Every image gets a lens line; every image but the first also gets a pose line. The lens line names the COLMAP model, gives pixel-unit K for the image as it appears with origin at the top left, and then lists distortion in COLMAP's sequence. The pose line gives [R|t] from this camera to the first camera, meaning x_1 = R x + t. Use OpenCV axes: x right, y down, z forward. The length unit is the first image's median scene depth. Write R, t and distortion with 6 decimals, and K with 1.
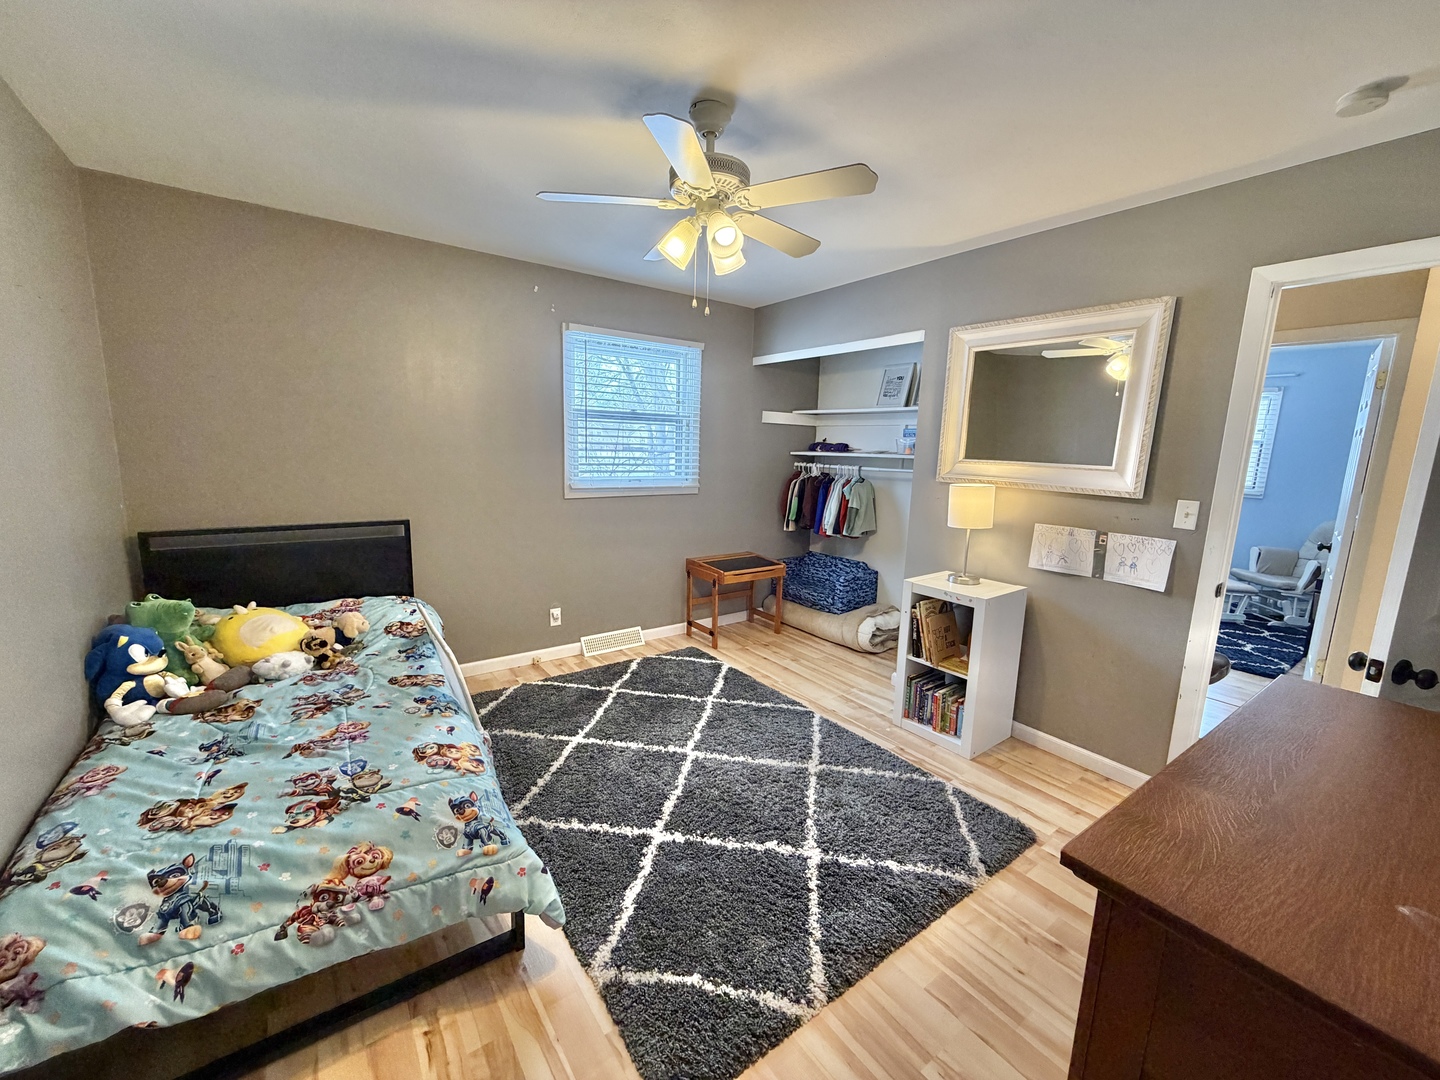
lens RADIAL K [[572.1, 0, 714.8], [0, 572.1, 539.0], [0, 0, 1]] dist [-0.001812, -0.000099]
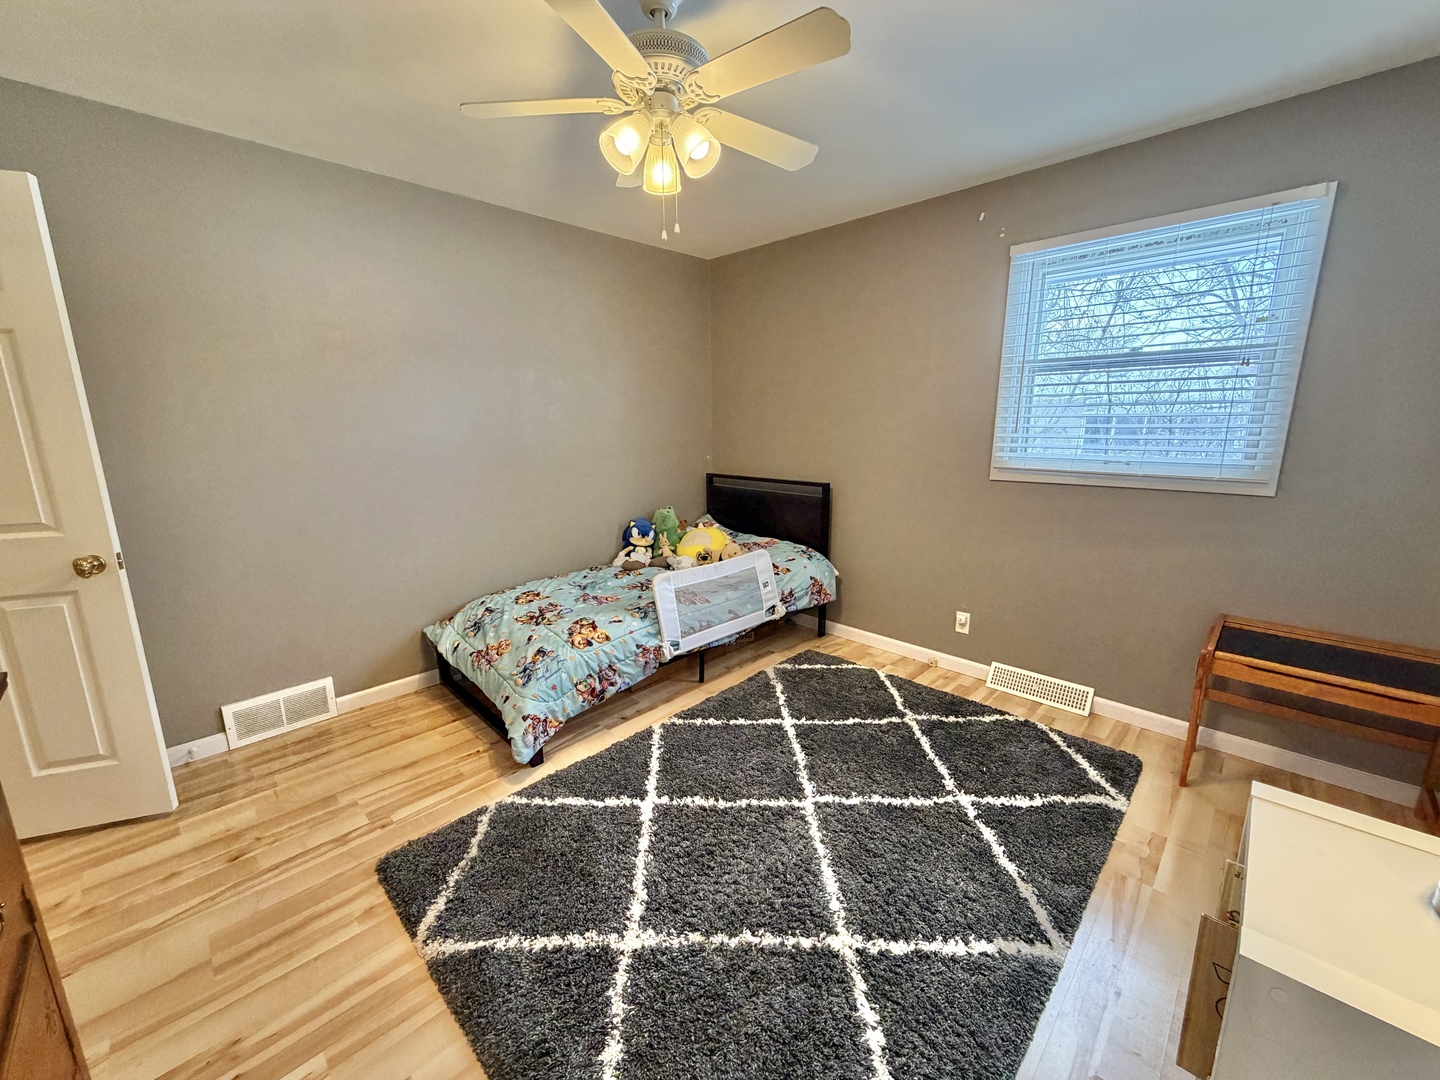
lens RADIAL K [[571.3, 0, 714.1], [0, 571.3, 540.6], [0, 0, 1]] dist [-0.000499, -0.000249]
pose [[0.155761, 0.173982, -0.972352, 0.637114], [-0.149130, 0.977226, 0.150965, -0.070933], [0.976473, 0.121492, 0.178160, 0.703050]]
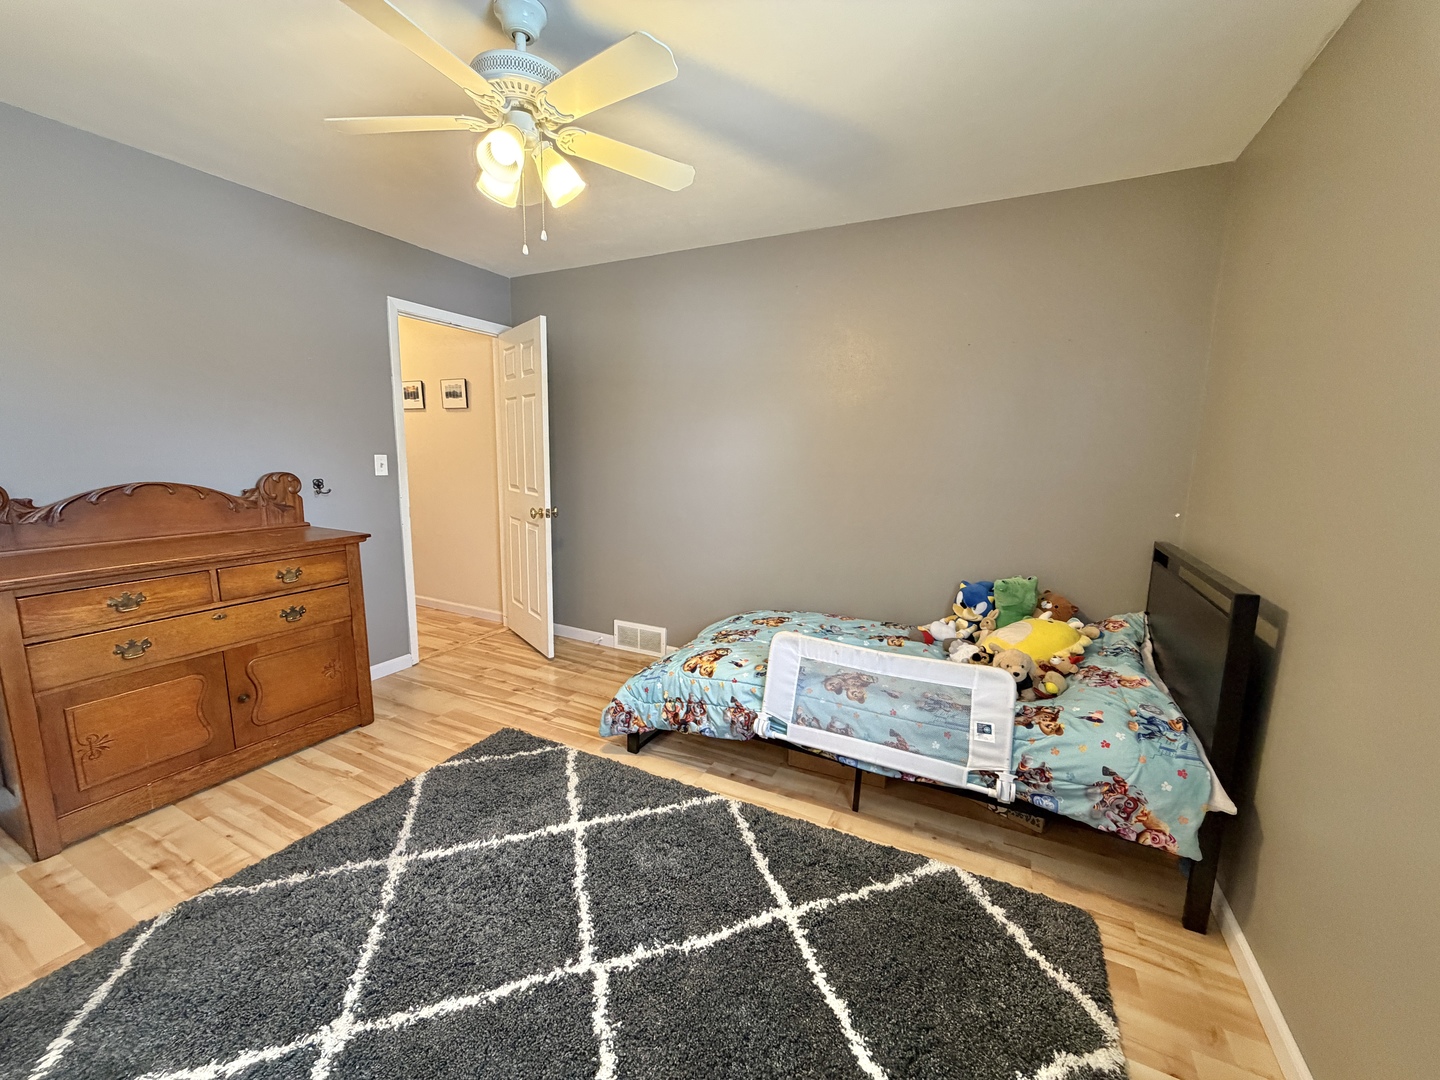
lens RADIAL K [[571.3, 0, 714.1], [0, 571.3, 540.6], [0, 0, 1]] dist [-0.000499, -0.000249]
pose [[-0.891348, 0.024710, -0.452647, 0.093036], [-0.118218, 0.951292, 0.284724, -0.189110], [0.437635, 0.307299, -0.845011, 1.409381]]
